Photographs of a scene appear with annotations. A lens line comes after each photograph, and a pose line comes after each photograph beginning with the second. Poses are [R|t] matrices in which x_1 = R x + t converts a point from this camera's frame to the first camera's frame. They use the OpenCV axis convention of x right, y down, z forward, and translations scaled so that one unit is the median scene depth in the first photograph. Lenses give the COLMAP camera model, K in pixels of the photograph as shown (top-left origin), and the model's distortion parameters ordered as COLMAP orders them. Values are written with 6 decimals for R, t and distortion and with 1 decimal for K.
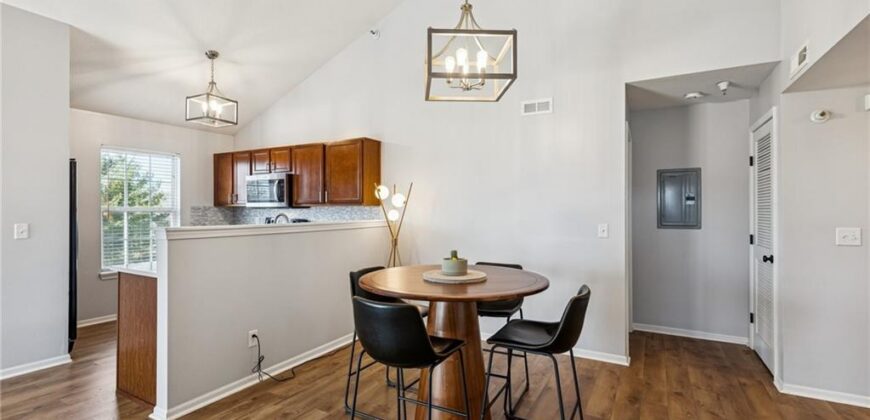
lens RADIAL K [[385.2, 0, 436.1], [0, 385.2, 213.7], [0, 0, 1]] dist [-0.005242, 0.000404]
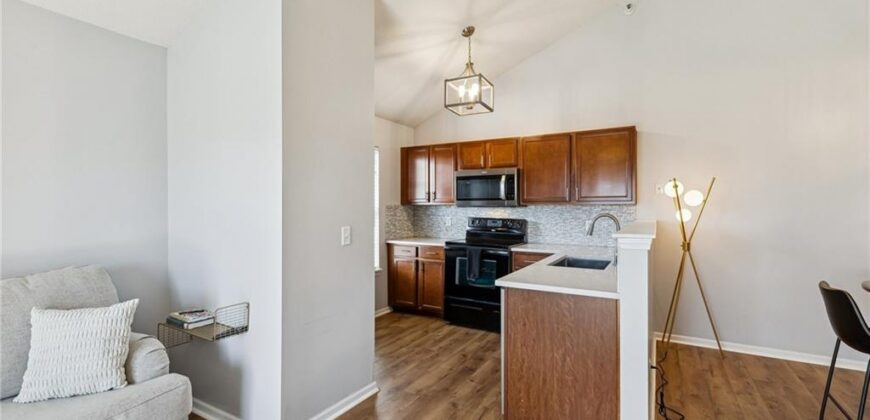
lens RADIAL K [[385.2, 0, 430.2], [0, 385.2, 210.0], [0, 0, 1]] dist [-0.005242, 0.000404]
pose [[0.999227, -0.000427, -0.039308, -0.550384], [0.000329, 0.999997, -0.002480, -0.005620], [0.039309, 0.002465, 0.999224, 0.105055]]
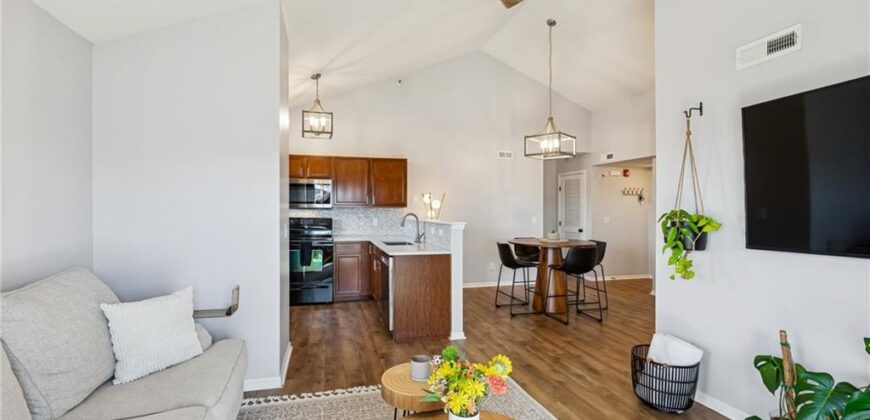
lens RADIAL K [[385.2, 0, 431.9], [0, 385.2, 206.5], [0, 0, 1]] dist [-0.005242, 0.000404]
pose [[0.721156, 0.006252, 0.692745, -0.981946], [0.003370, 0.999916, -0.012533, -0.006261], [-0.692765, 0.011373, 0.721074, -0.065652]]
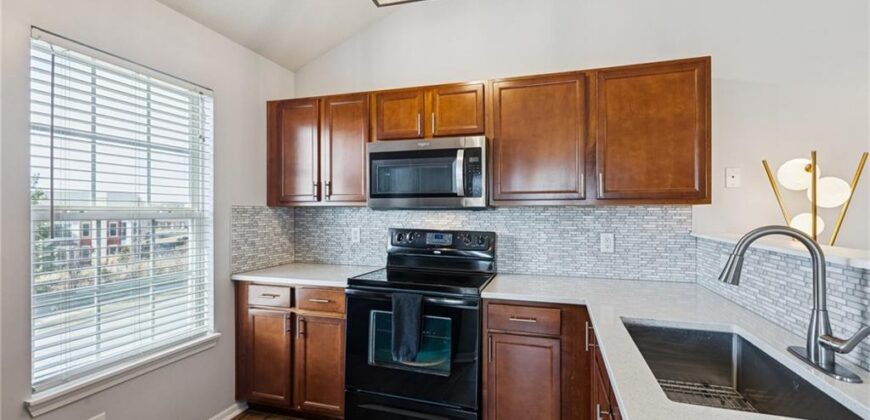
lens RADIAL K [[385.2, 0, 426.8], [0, 385.2, 210.4], [0, 0, 1]] dist [-0.005242, 0.000404]
pose [[0.984534, -0.001005, 0.175189, -0.537892], [0.002889, 0.999941, -0.010498, -0.009255], [-0.175168, 0.010842, 0.984479, 0.551030]]
